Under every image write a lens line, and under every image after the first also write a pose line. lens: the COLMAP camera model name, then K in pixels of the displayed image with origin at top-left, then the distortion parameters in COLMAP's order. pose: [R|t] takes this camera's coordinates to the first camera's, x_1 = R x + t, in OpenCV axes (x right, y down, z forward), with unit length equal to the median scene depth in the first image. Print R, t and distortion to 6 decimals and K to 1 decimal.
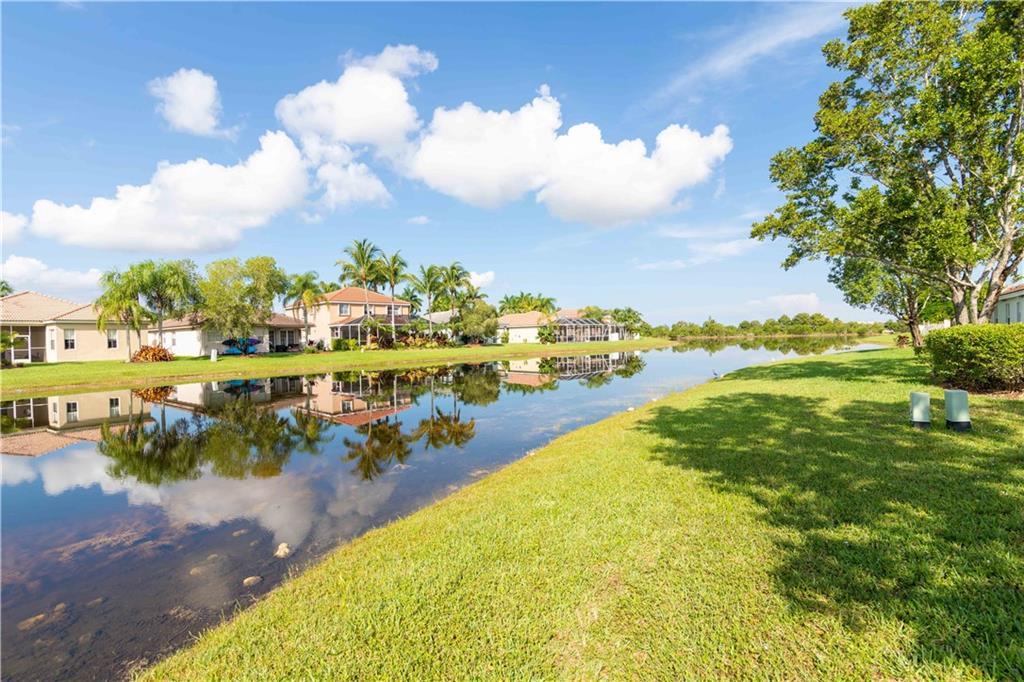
lens RADIAL K [[468.0, 0, 509.9], [0, 468.0, 343.2], [0, 0, 1]] dist [-0.000347, 0.000176]
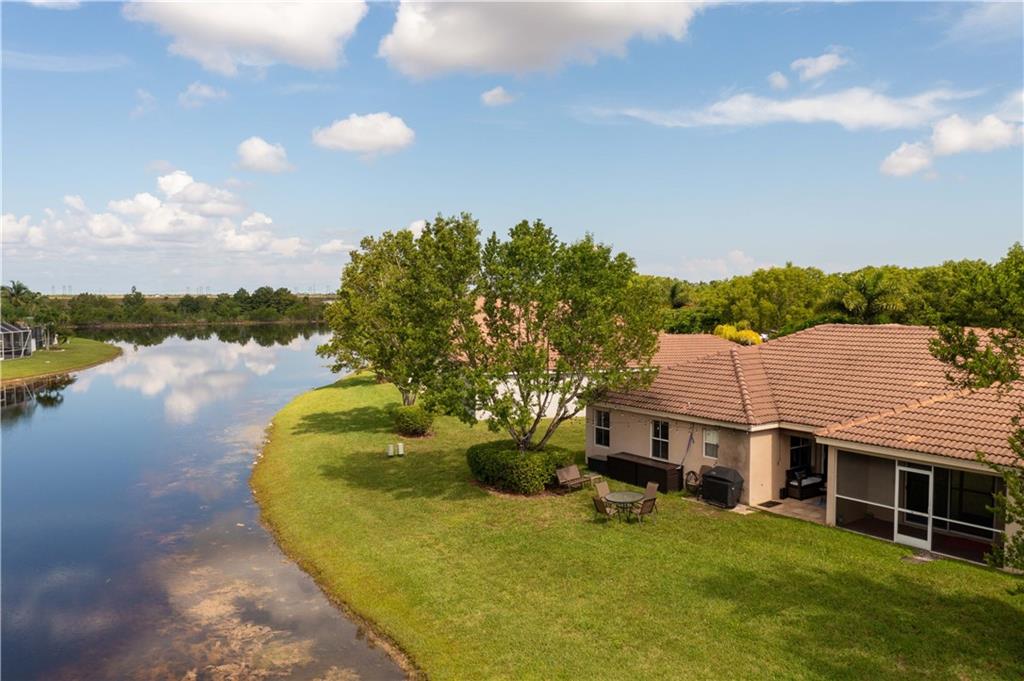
lens RADIAL K [[787.8, 0, 512.0], [0, 787.8, 340.5], [0, 0, 1]] dist [-0.025907, -0.000068]
pose [[0.643544, -0.015620, 0.765250, -0.609914], [-0.004197, 0.999705, 0.023934, -0.173142], [-0.765398, -0.018614, 0.643288, -0.698945]]
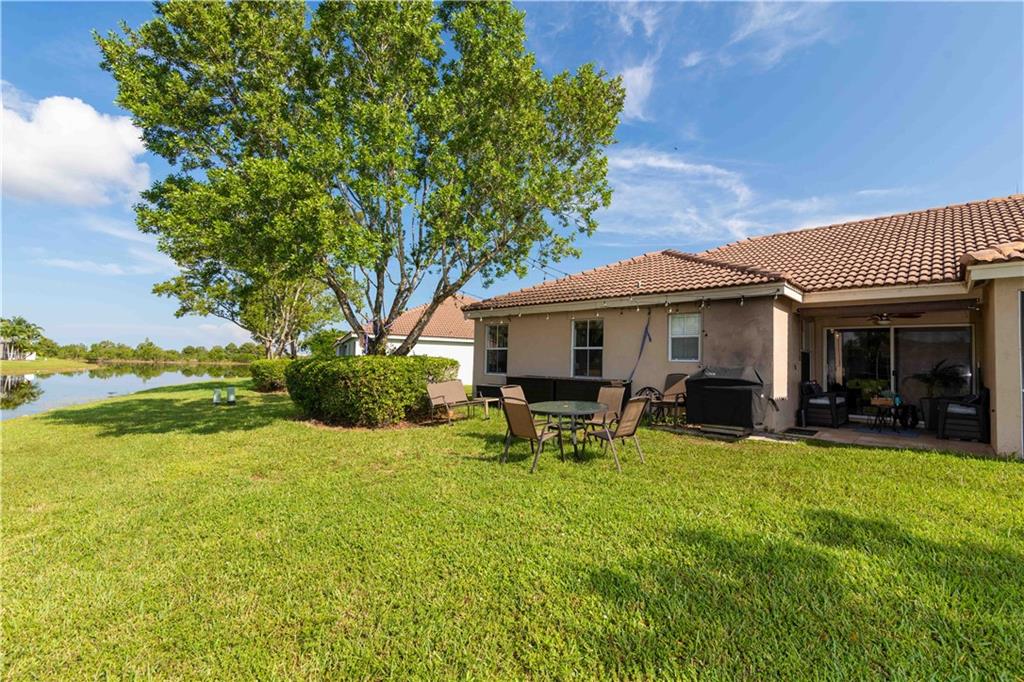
lens RADIAL K [[468.0, 0, 509.9], [0, 468.0, 343.2], [0, 0, 1]] dist [-0.000347, 0.000176]
pose [[0.485485, 0.077010, 0.870847, -0.098288], [-0.025473, 0.996936, -0.073960, 0.004111], [-0.873874, 0.013723, 0.485959, -0.333832]]
